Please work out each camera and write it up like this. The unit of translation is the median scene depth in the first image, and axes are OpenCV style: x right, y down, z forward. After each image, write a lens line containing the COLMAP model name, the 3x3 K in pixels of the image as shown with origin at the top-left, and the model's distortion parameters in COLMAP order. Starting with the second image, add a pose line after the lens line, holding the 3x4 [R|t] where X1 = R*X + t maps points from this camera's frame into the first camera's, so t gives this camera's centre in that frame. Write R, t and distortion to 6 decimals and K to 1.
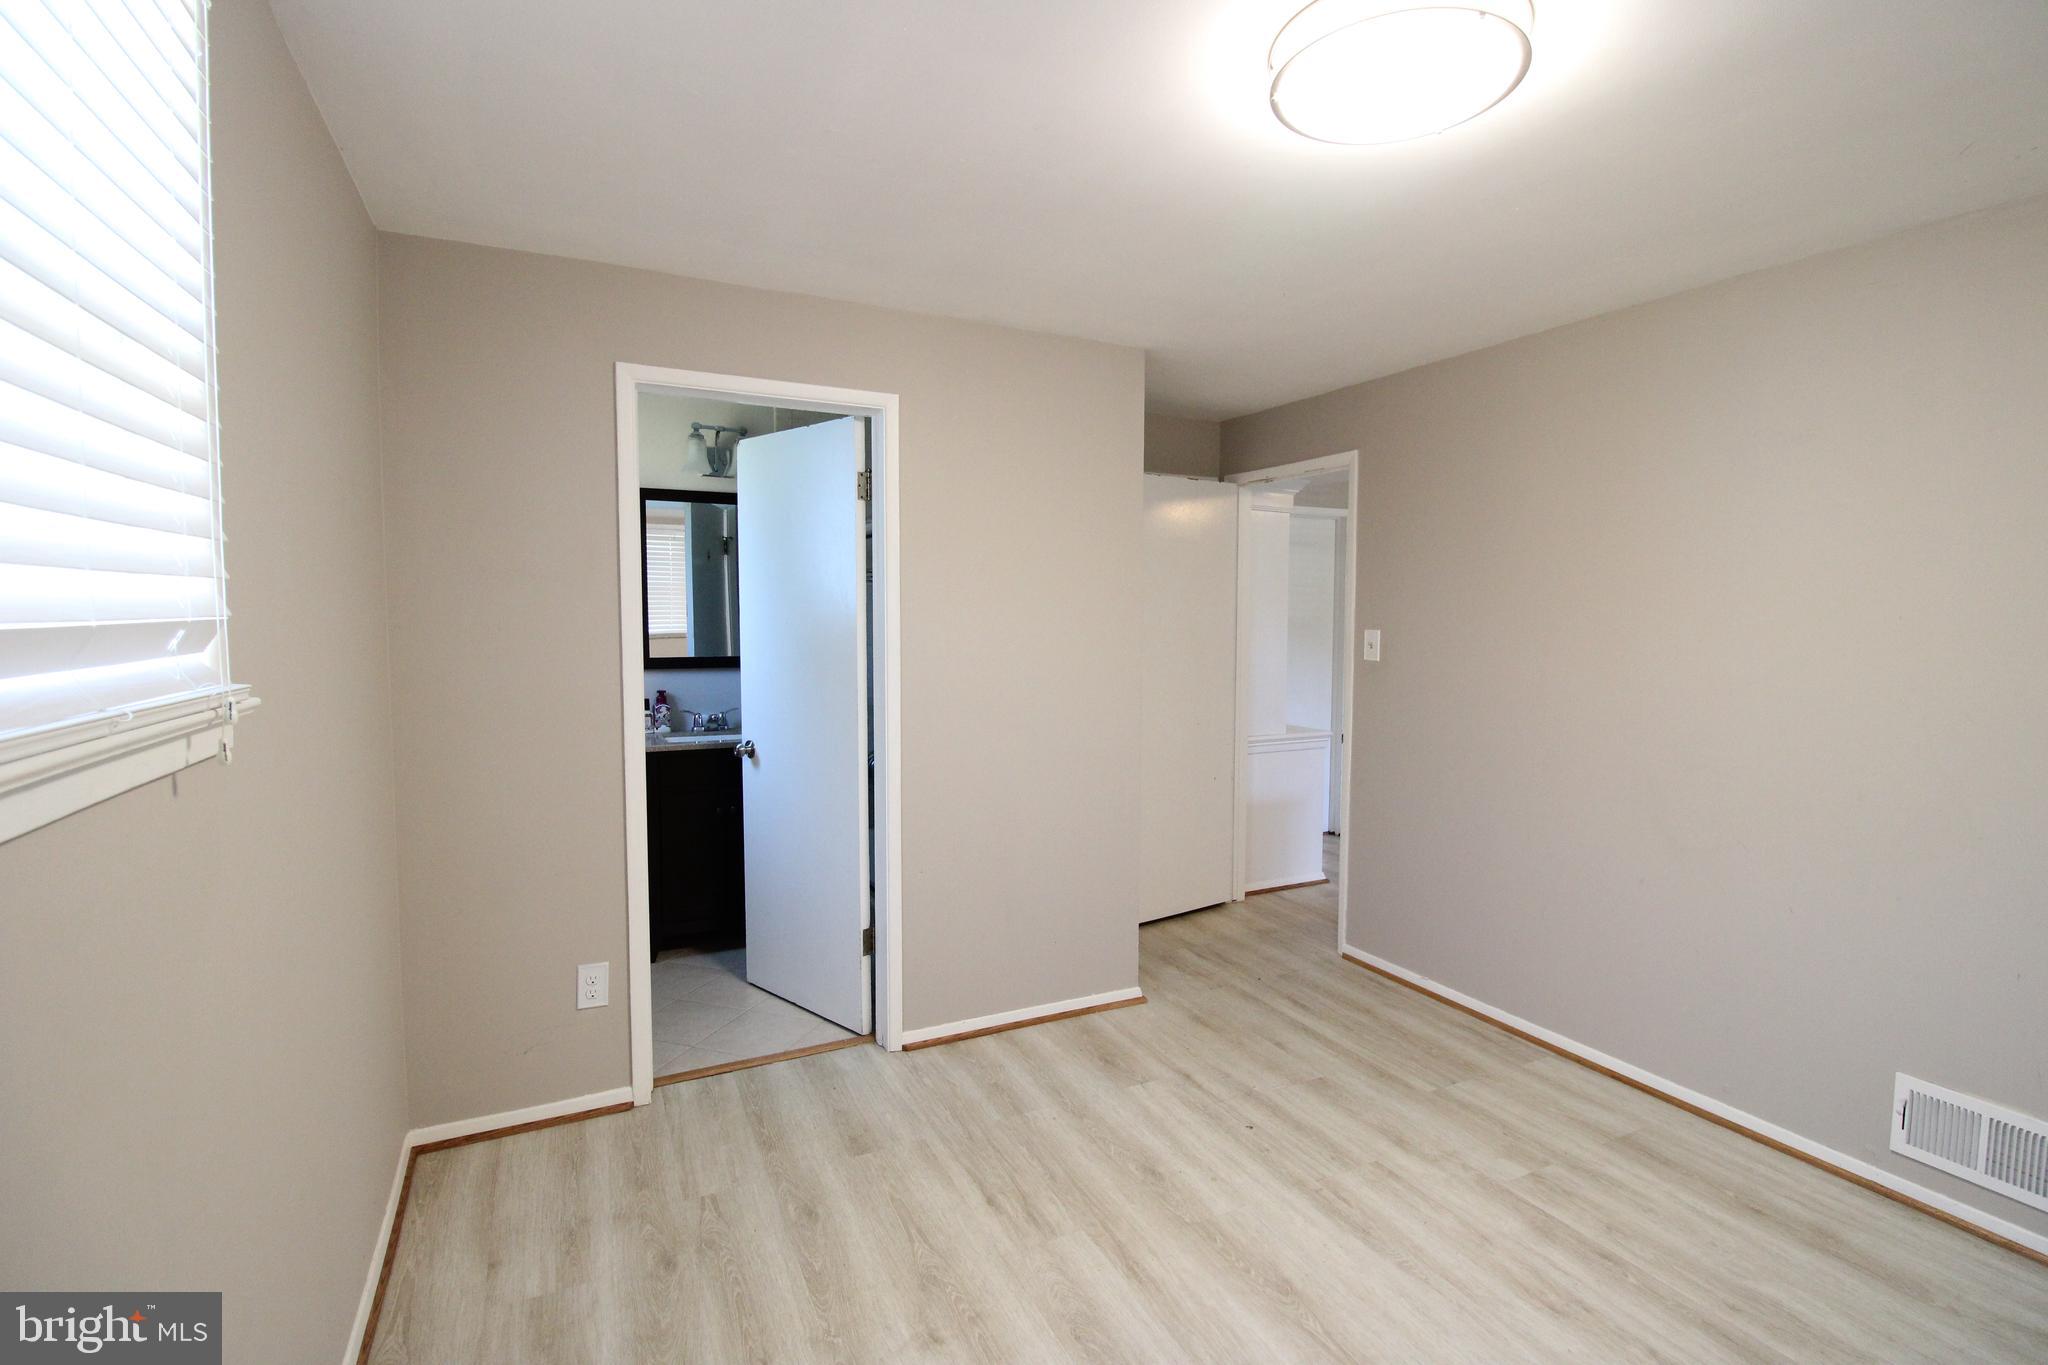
lens RADIAL K [[951.5, 0, 1042.1], [0, 951.5, 665.8], [0, 0, 1]] dist [0.001058, -0.012452]
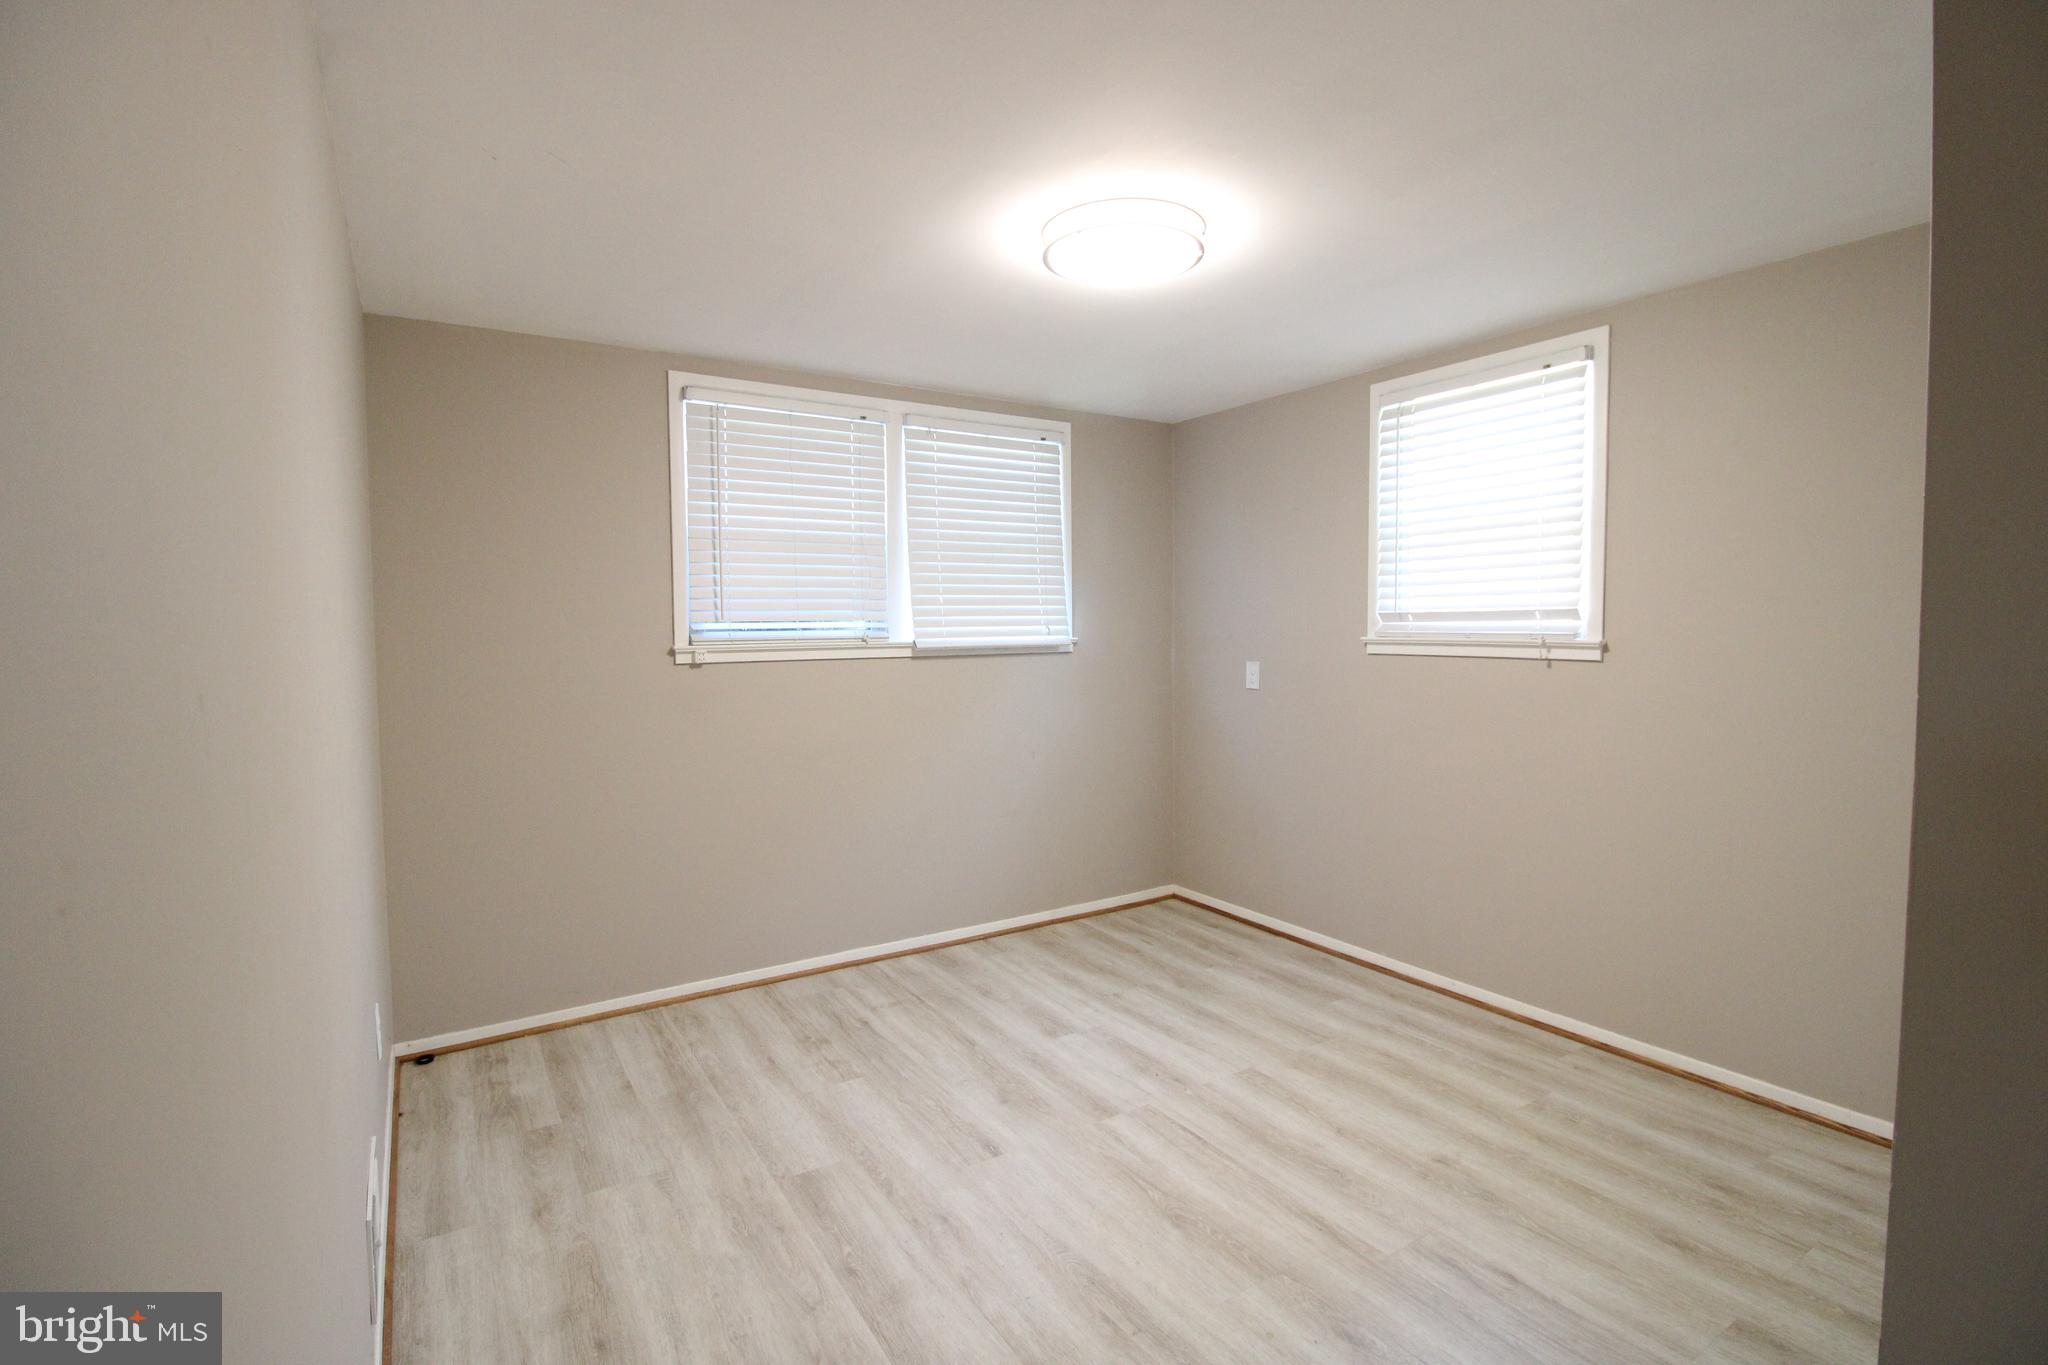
lens RADIAL K [[951.5, 0, 1042.1], [0, 951.5, 665.8], [0, 0, 1]] dist [0.001058, -0.012452]
pose [[-0.993648, 0.007932, -0.112252, 0.495693], [-0.004491, 0.993923, 0.109984, -0.090878], [0.112442, 0.109789, -0.987574, 1.865449]]
